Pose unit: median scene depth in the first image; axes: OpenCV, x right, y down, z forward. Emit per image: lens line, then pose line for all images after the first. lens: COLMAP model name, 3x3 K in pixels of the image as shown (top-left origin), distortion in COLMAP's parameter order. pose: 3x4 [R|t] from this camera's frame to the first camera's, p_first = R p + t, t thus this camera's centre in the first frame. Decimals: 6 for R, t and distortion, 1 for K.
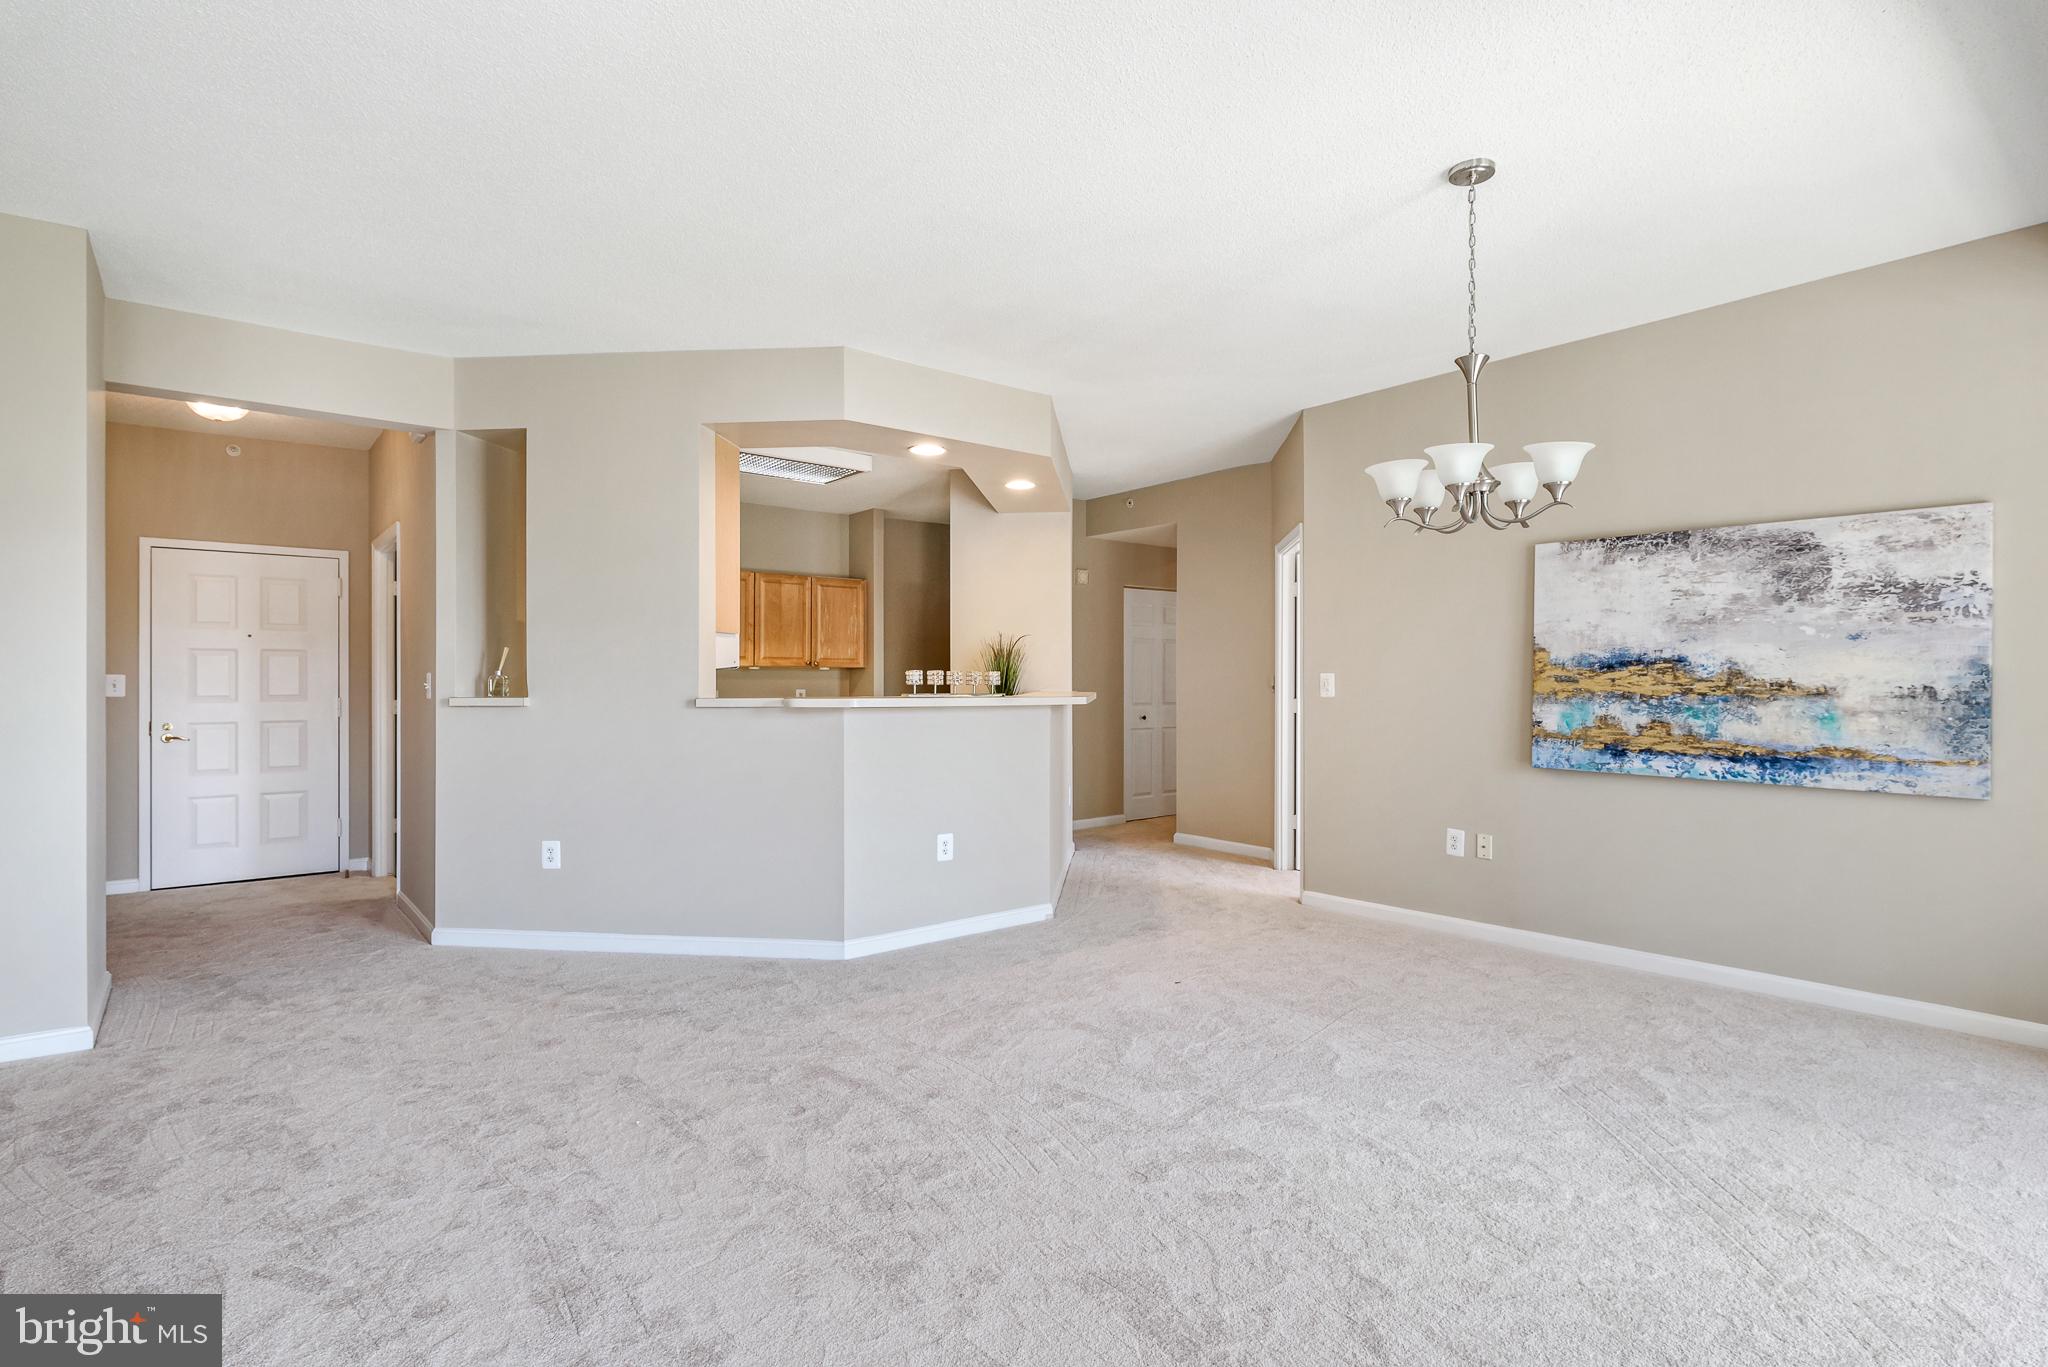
lens RADIAL K [[1022.1, 0, 1043.7], [0, 1022.1, 694.3], [0, 0, 1]] dist [-0.003882, 0.000142]
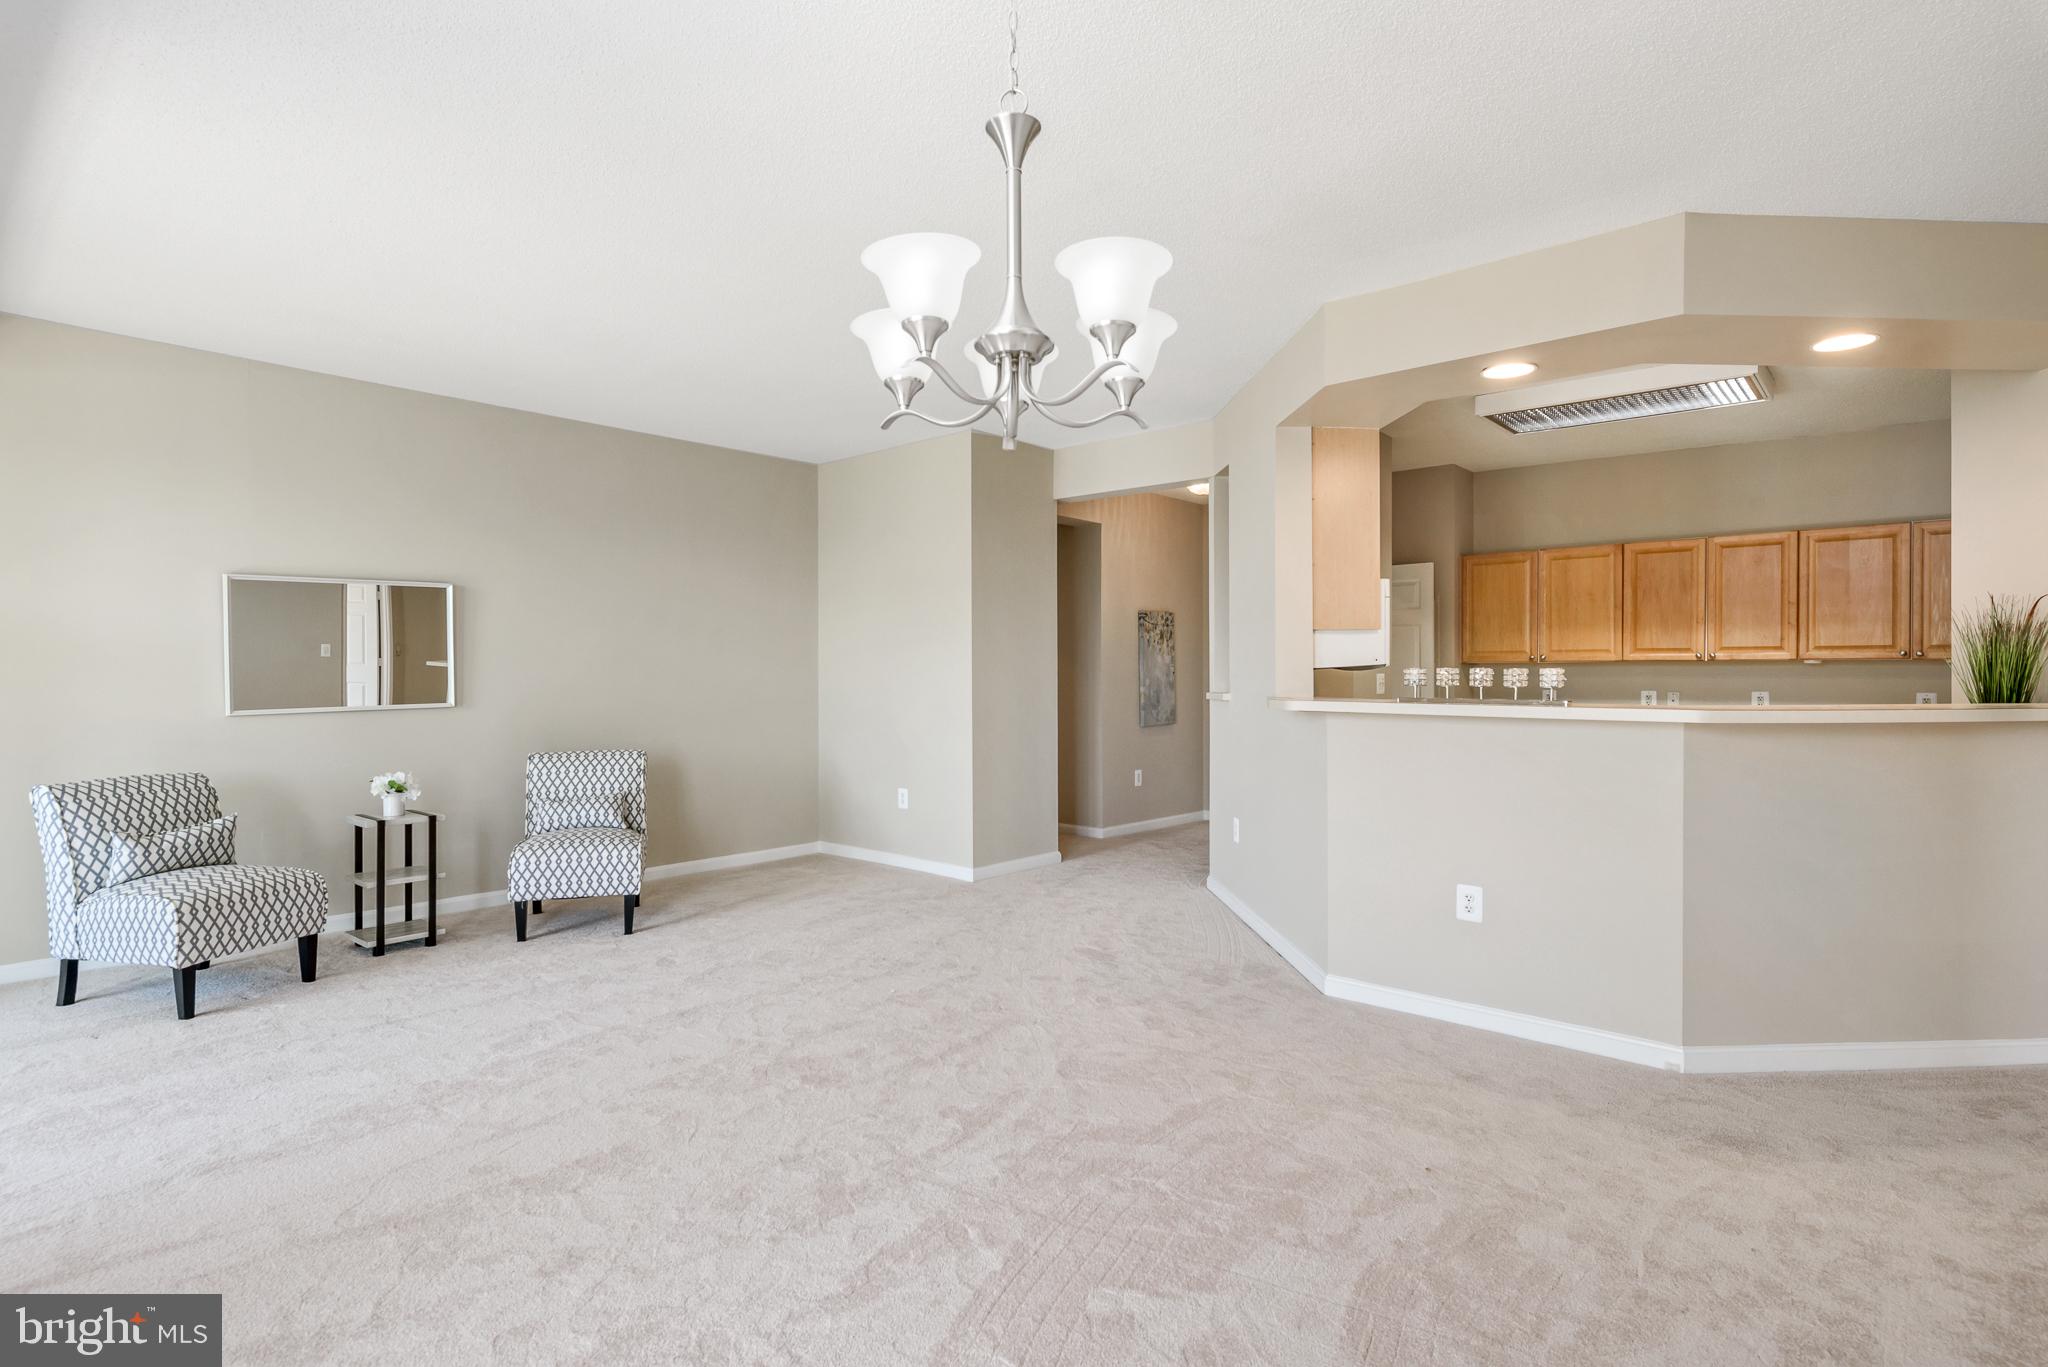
lens RADIAL K [[1022.1, 0, 992.1], [0, 1022.1, 671.7], [0, 0, 1]] dist [-0.003882, 0.000142]
pose [[0.130704, -0.001788, -0.991420, 0.574580], [-0.014016, 0.999895, -0.003651, -0.012340], [0.991322, 0.014373, 0.130665, 0.525977]]
